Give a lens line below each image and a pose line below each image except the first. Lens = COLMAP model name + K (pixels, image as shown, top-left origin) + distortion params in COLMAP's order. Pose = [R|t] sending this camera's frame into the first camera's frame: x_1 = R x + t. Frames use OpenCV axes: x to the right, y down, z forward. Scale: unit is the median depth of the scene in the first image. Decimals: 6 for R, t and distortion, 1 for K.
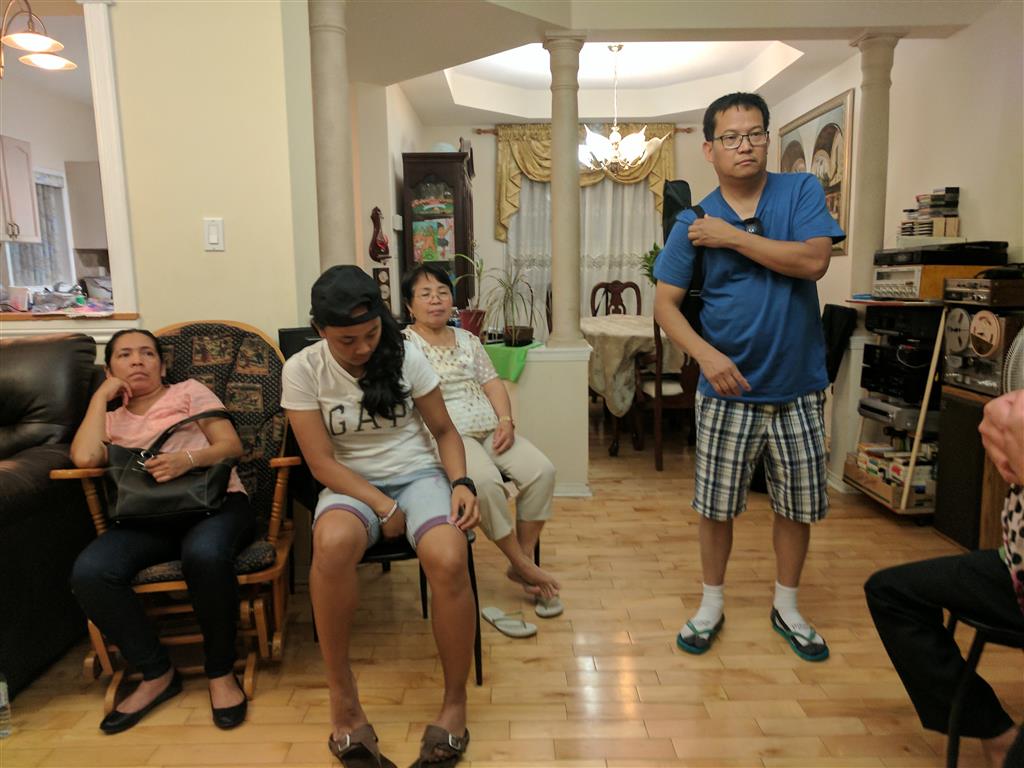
lens RADIAL K [[770.0, 0, 519.4], [0, 770.0, 384.6], [0, 0, 1]] dist [-0.002348, 0.021623]
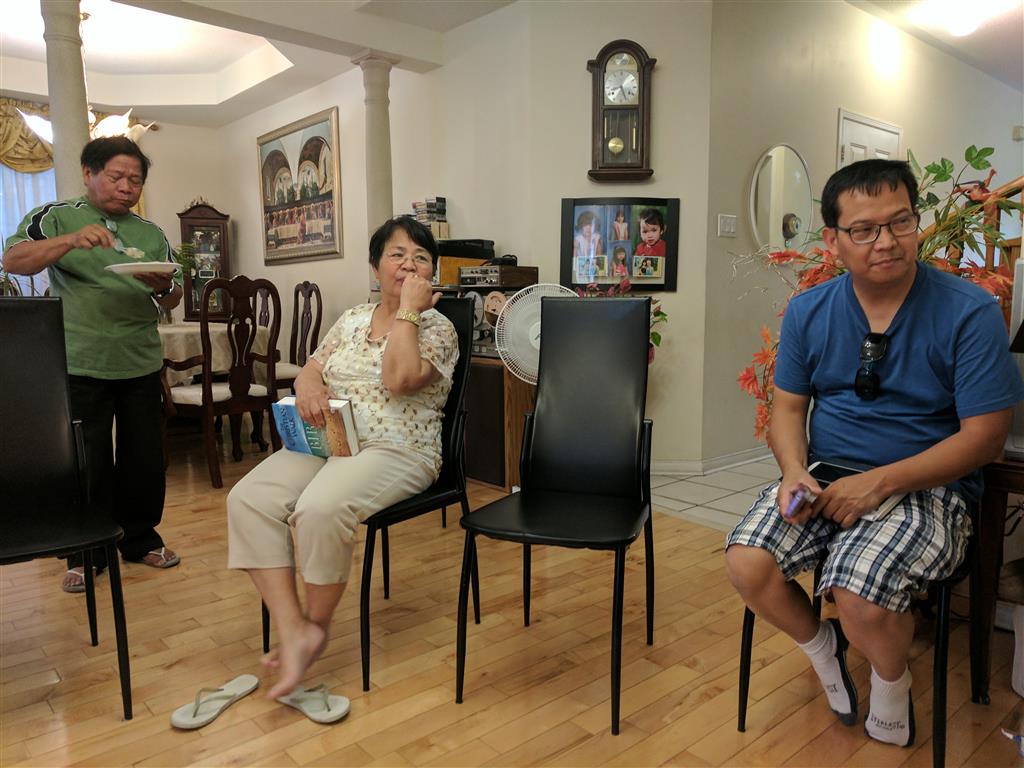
lens RADIAL K [[770.0, 0, 513.0], [0, 770.0, 380.3], [0, 0, 1]] dist [-0.002348, 0.021623]
pose [[0.758331, -0.062870, 0.648831, -0.149409], [0.090240, 0.995880, -0.008972, 0.048344], [-0.645594, 0.065354, 0.760880, 0.038900]]
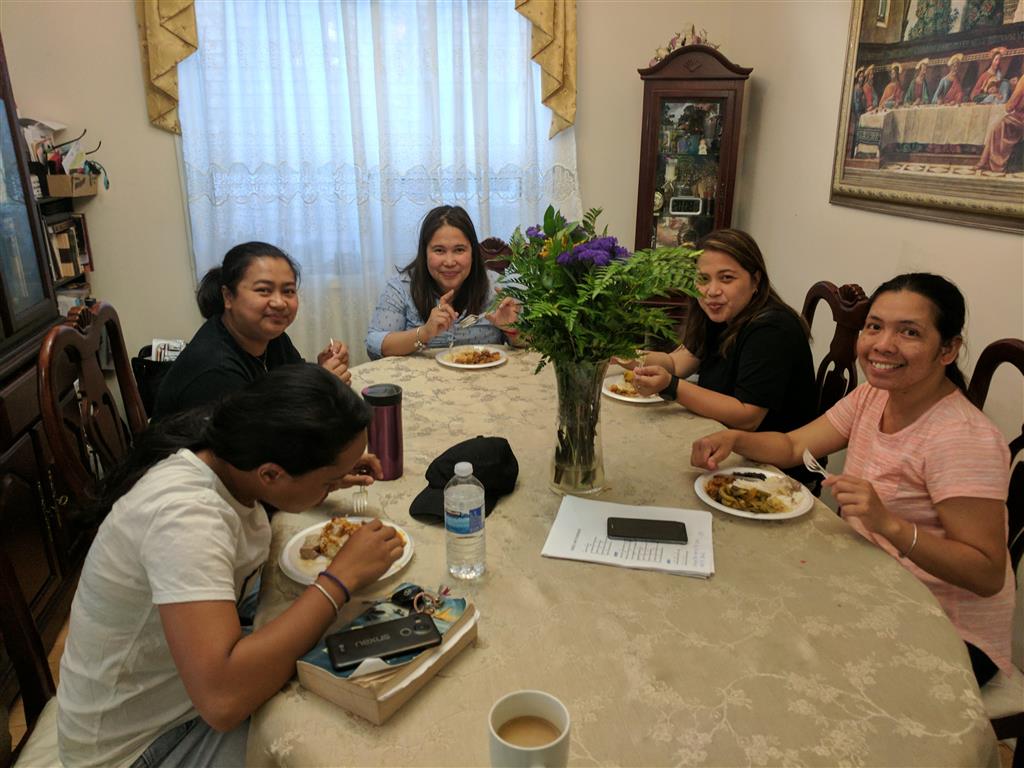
lens RADIAL K [[770.0, 0, 512.3], [0, 770.0, 389.4], [0, 0, 1]] dist [-0.002348, 0.021623]
pose [[0.985900, -0.039947, 0.162497, 0.167416], [0.009289, 0.982655, 0.185210, -0.244953], [-0.167077, -0.181089, 0.969171, 1.055557]]
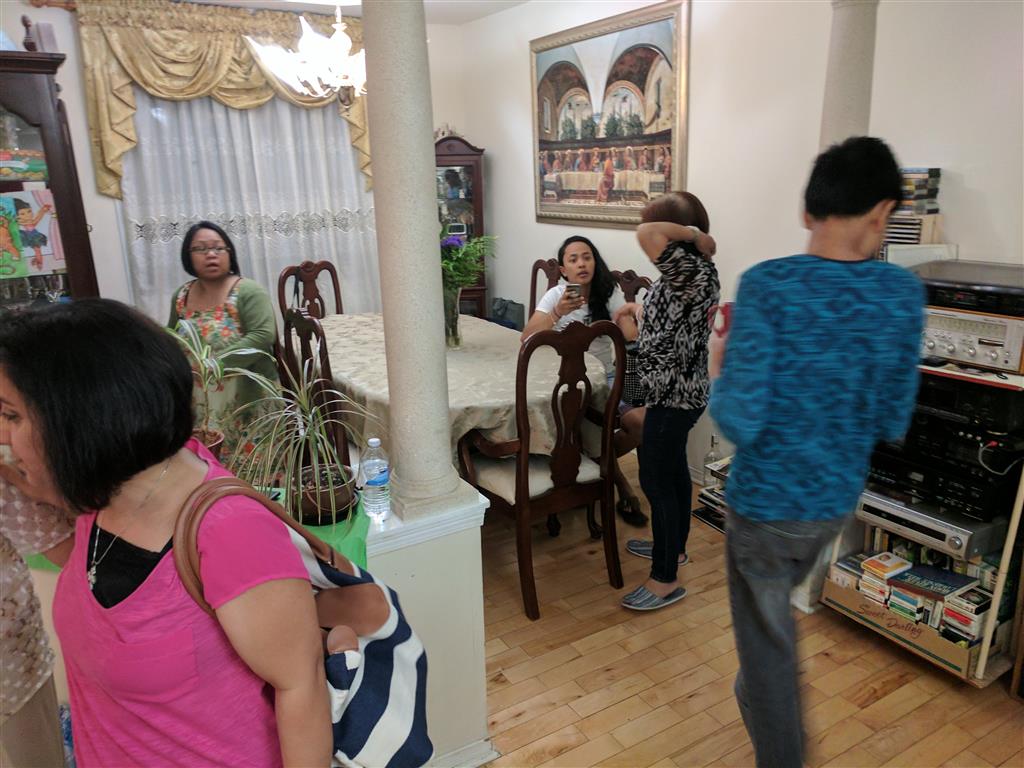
lens RADIAL K [[770.0, 0, 520.6], [0, 770.0, 386.2], [0, 0, 1]] dist [-0.002348, 0.021623]
pose [[0.861538, -0.148887, 0.485372, -0.123382], [0.085195, 0.984873, 0.150887, -0.203353], [-0.500495, -0.088644, 0.861190, 0.585164]]
